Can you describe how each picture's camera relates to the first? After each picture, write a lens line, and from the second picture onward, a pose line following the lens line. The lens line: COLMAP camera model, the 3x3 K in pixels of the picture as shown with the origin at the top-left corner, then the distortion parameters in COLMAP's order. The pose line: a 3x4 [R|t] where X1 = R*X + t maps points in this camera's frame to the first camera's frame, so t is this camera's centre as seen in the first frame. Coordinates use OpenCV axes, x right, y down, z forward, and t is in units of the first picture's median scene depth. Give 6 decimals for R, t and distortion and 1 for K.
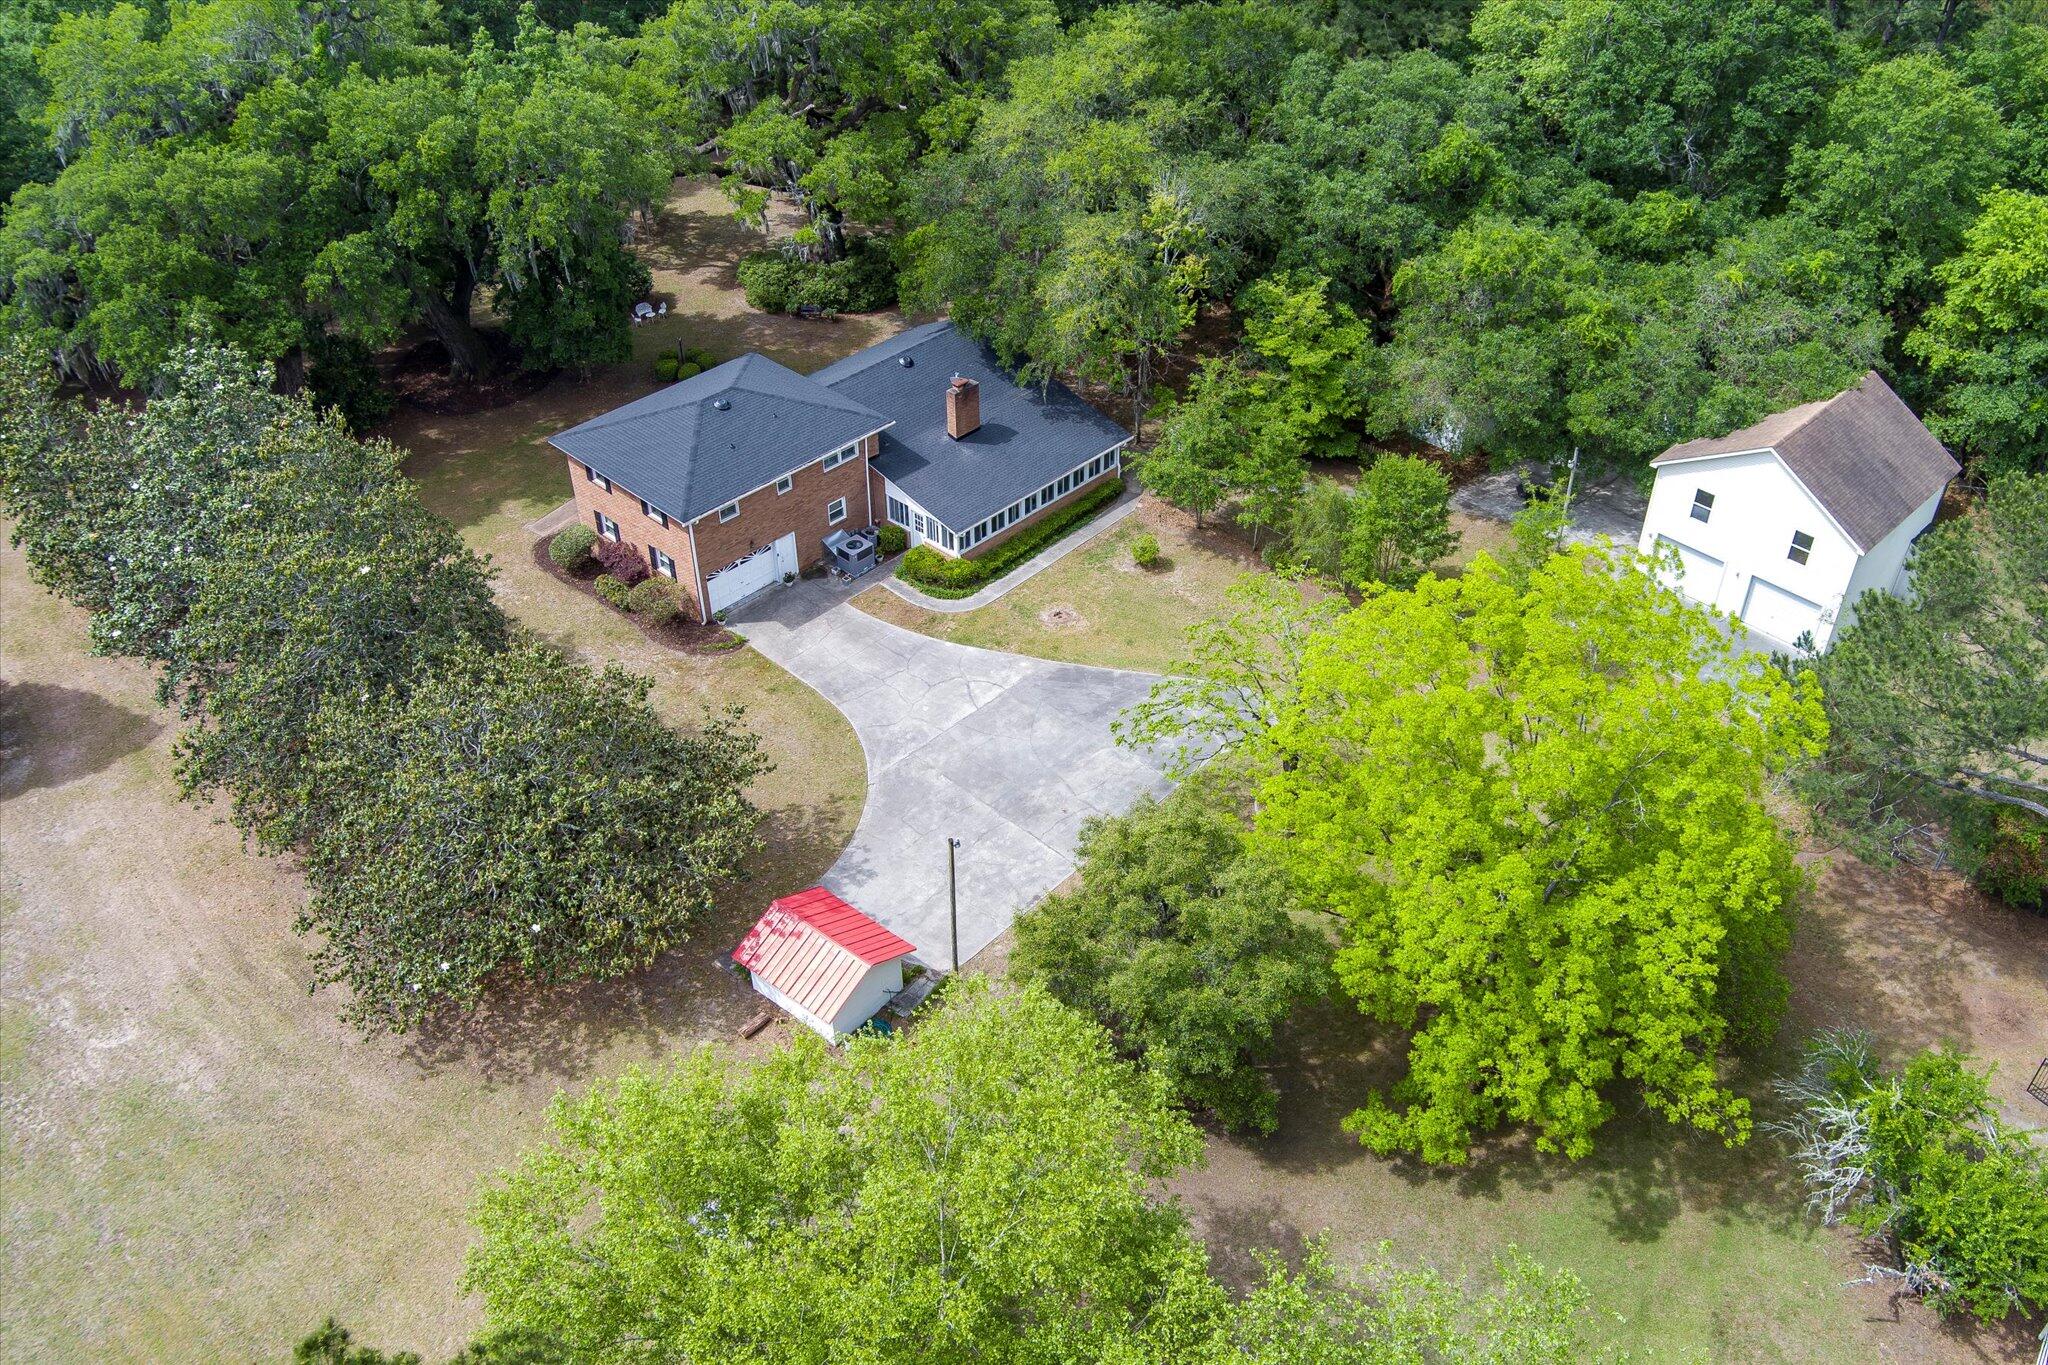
lens RADIAL K [[1648.5, 0, 1024.0], [0, 1648.5, 682.5], [0, 0, 1]] dist [-0.059374, -0.002286]
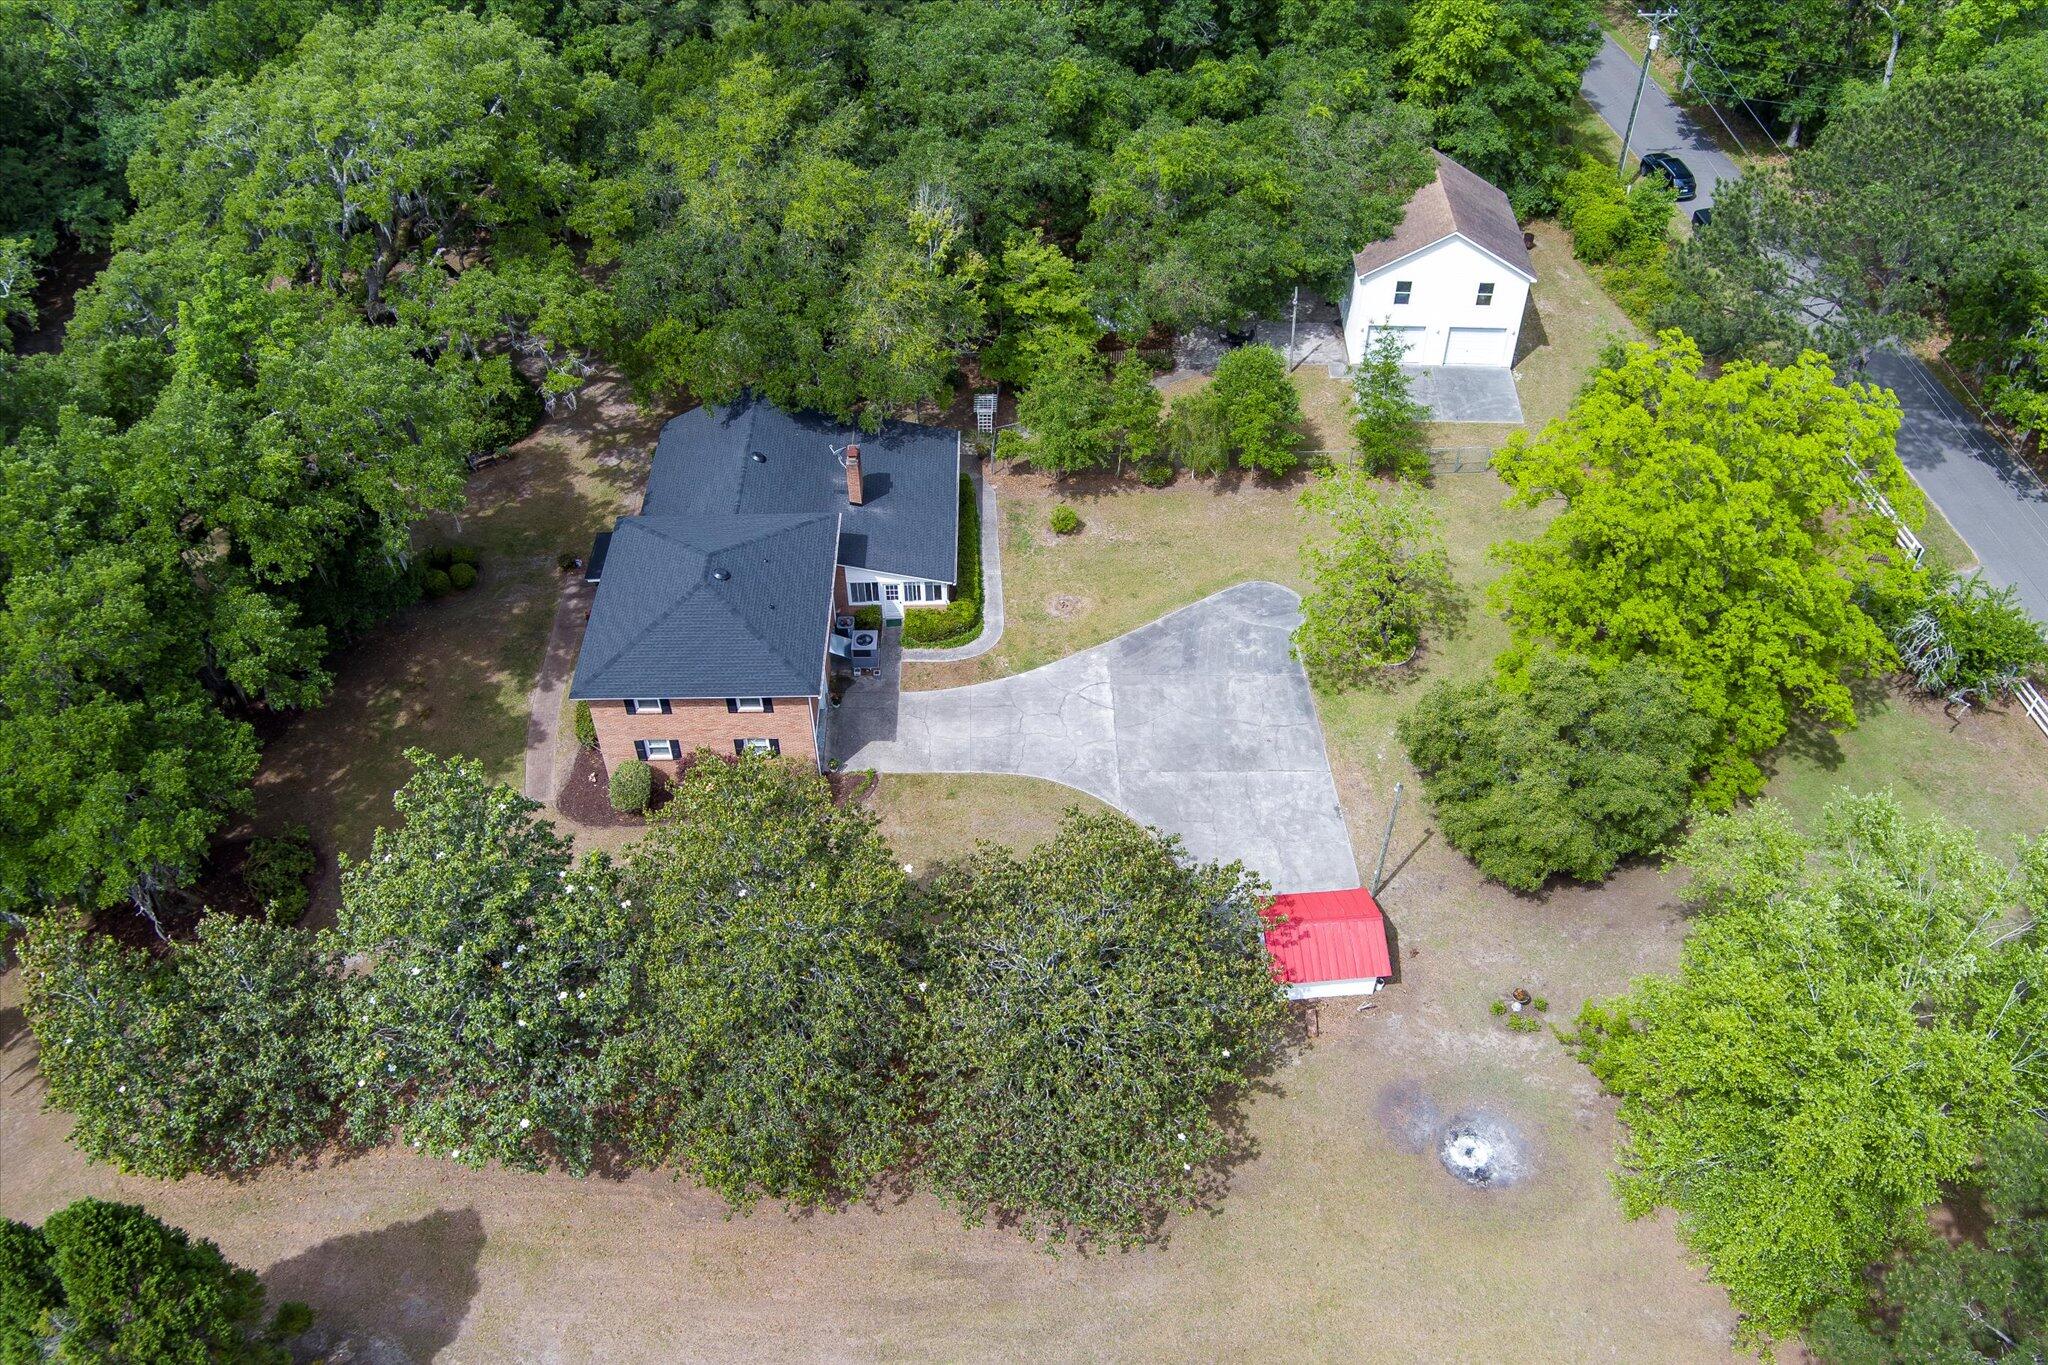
lens RADIAL K [[1648.5, 0, 1024.0], [0, 1648.5, 682.5], [0, 0, 1]] dist [-0.059374, -0.002286]
pose [[0.712482, -0.488018, 0.504189, -0.562557], [0.434574, 0.871038, 0.228994, -0.253081], [-0.550922, 0.055953, 0.832679, 0.110333]]
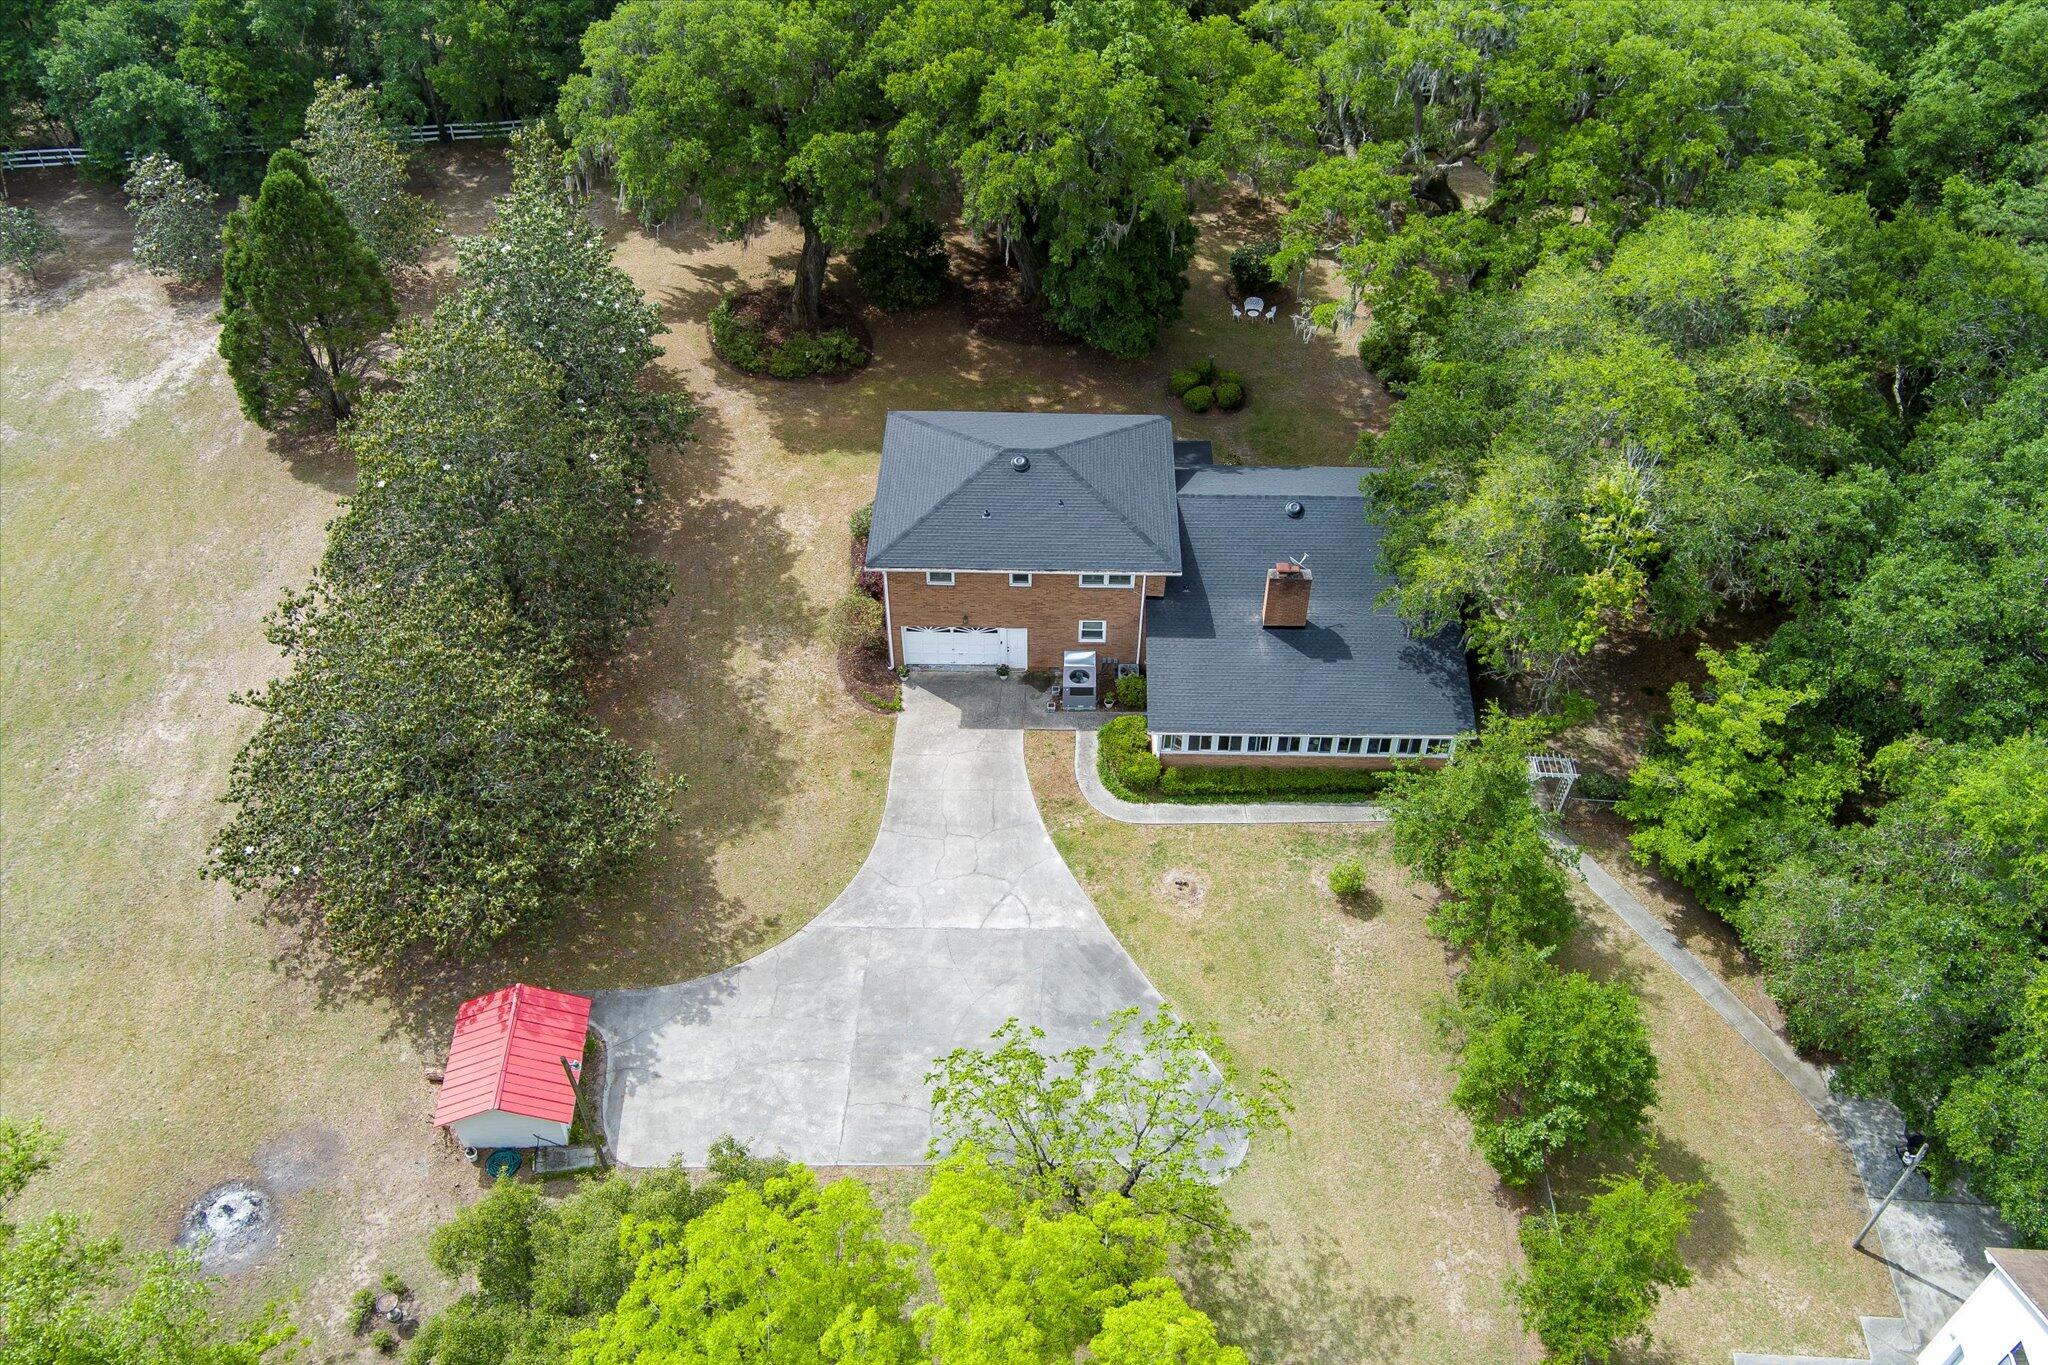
lens RADIAL K [[1648.5, 0, 1024.0], [0, 1648.5, 682.5], [0, 0, 1]] dist [-0.059374, -0.002286]
pose [[0.671290, 0.517407, -0.530717, 0.338616], [-0.457245, 0.852628, 0.252888, -0.288543], [0.583350, 0.072906, 0.808942, 0.295739]]
